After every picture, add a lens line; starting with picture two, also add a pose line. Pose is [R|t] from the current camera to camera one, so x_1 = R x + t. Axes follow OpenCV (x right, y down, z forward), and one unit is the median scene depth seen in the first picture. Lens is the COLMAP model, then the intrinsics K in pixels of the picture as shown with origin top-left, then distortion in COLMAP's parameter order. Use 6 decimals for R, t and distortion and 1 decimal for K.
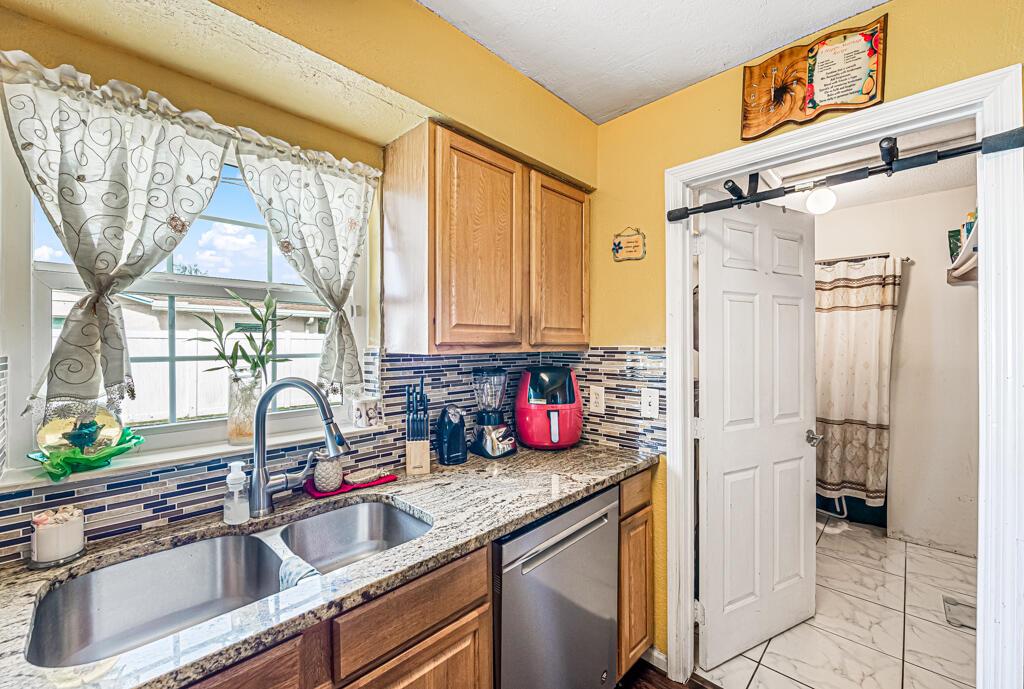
lens RADIAL K [[410.7, 0, 514.1], [0, 410.7, 345.4], [0, 0, 1]] dist [-0.002349, -0.002102]
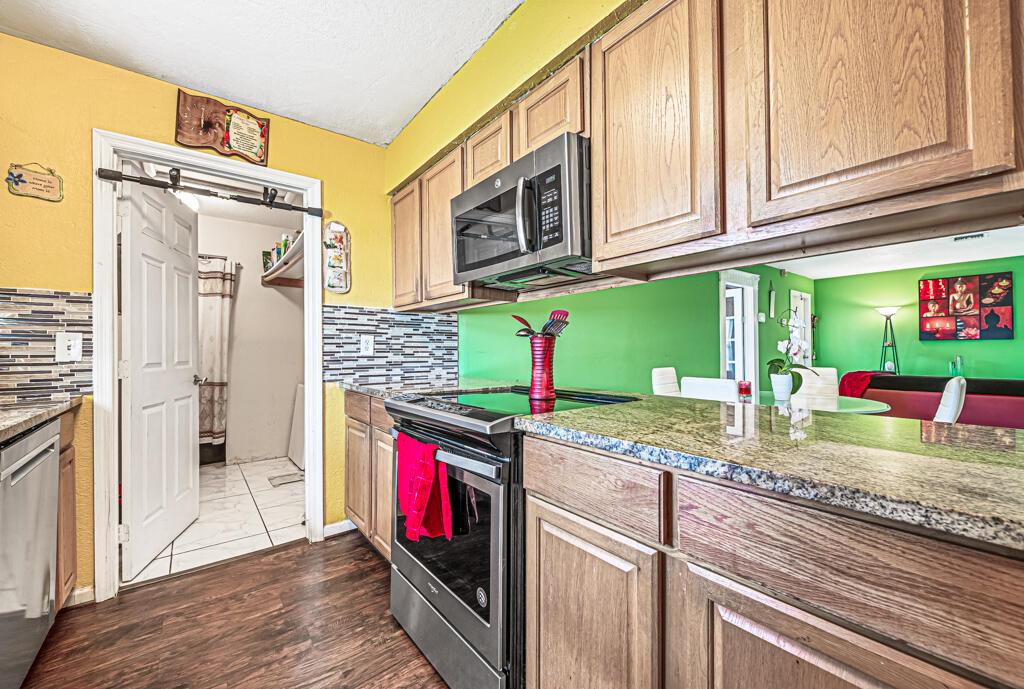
lens RADIAL K [[410.7, 0, 516.5], [0, 410.7, 345.2], [0, 0, 1]] dist [-0.002349, -0.002102]
pose [[0.128148, 0.012052, 0.991682, -0.541797], [0.009075, 0.999870, -0.013324, 0.164578], [-0.991714, 0.010707, 0.128022, -0.228096]]
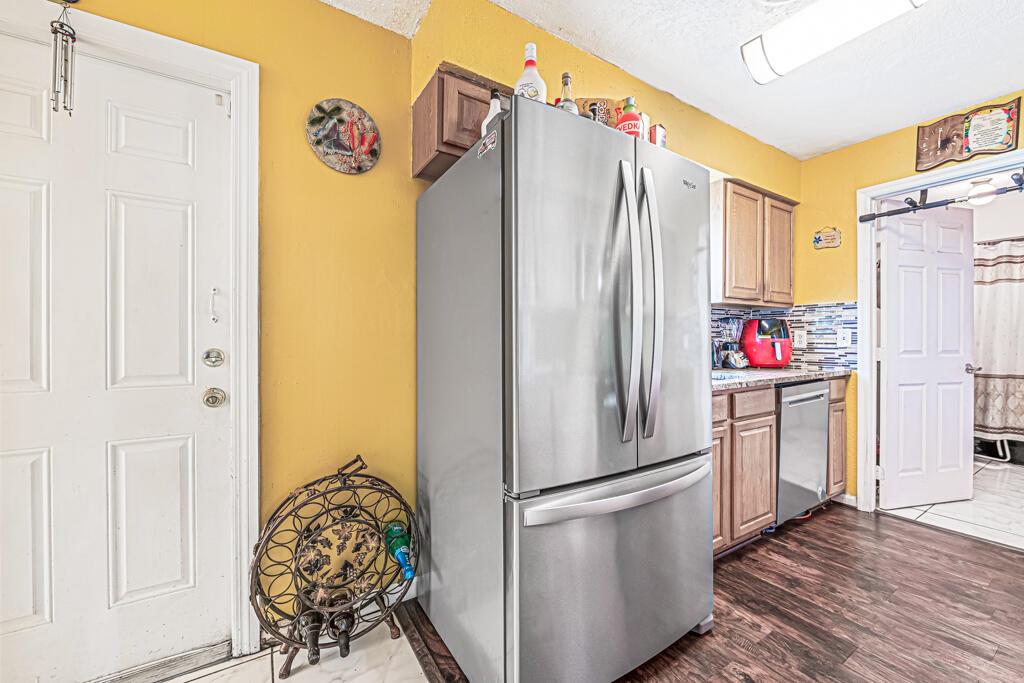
lens RADIAL K [[410.7, 0, 512.2], [0, 410.7, 341.3], [0, 0, 1]] dist [-0.002349, -0.002102]
pose [[0.973216, 0.005600, -0.229826, -0.565061], [-0.005630, 0.999984, 0.000525, 0.165110], [0.229825, 0.000783, 0.973232, -0.850630]]
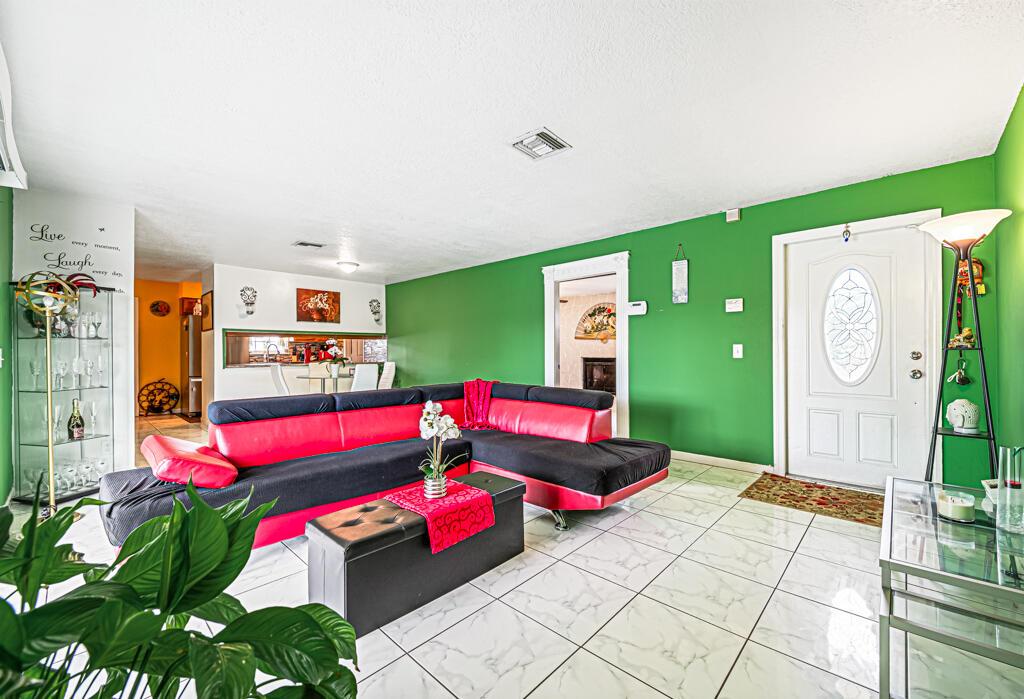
lens RADIAL K [[420.6, 0, 527.0], [0, 420.6, 352.7], [0, 0, 1]] dist [-0.000035, 0.000241]
pose [[0.999150, -0.002348, 0.041165, 2.578001], [0.002307, 0.999997, 0.001061, 0.167734], [-0.041168, -0.000966, 0.999152, -4.677418]]
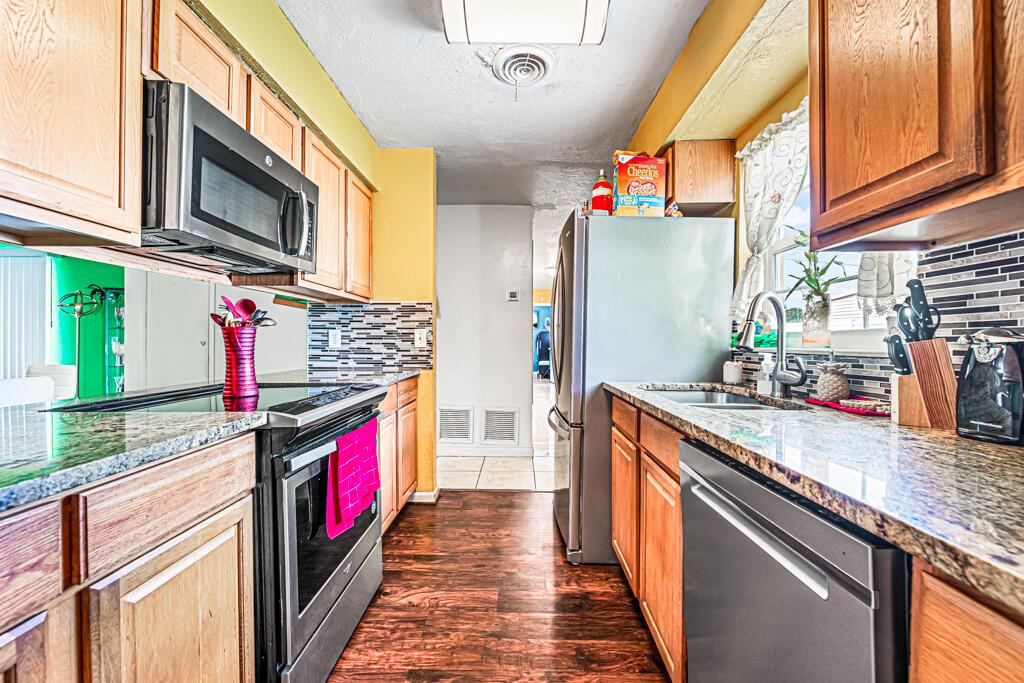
lens RADIAL K [[410.7, 0, 524.5], [0, 410.7, 340.4], [0, 0, 1]] dist [-0.002349, -0.002102]
pose [[-0.710814, -0.001900, -0.703378, 0.613264], [-0.003315, 0.999994, 0.000650, 0.158746], [0.703372, 0.002794, -0.710816, 0.933054]]
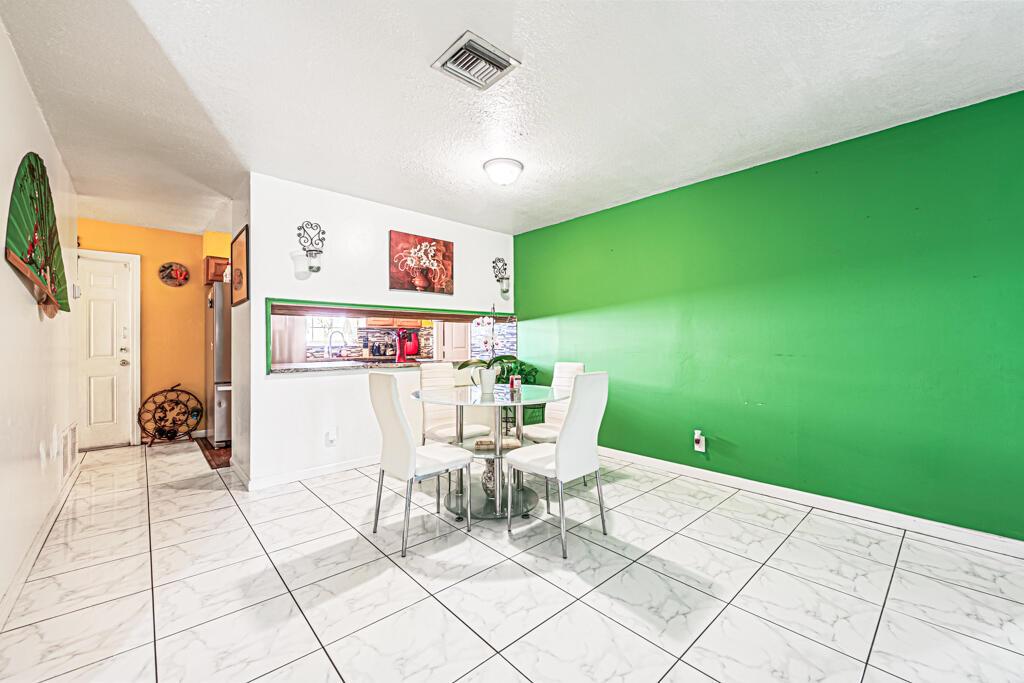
lens RADIAL K [[410.7, 0, 510.8], [0, 410.7, 341.1], [0, 0, 1]] dist [-0.002349, -0.002102]
pose [[0.998633, 0.000553, -0.052267, 1.263951], [-0.000829, 0.999986, -0.005269, 0.159208], [0.052263, 0.005305, 0.998619, -2.668951]]
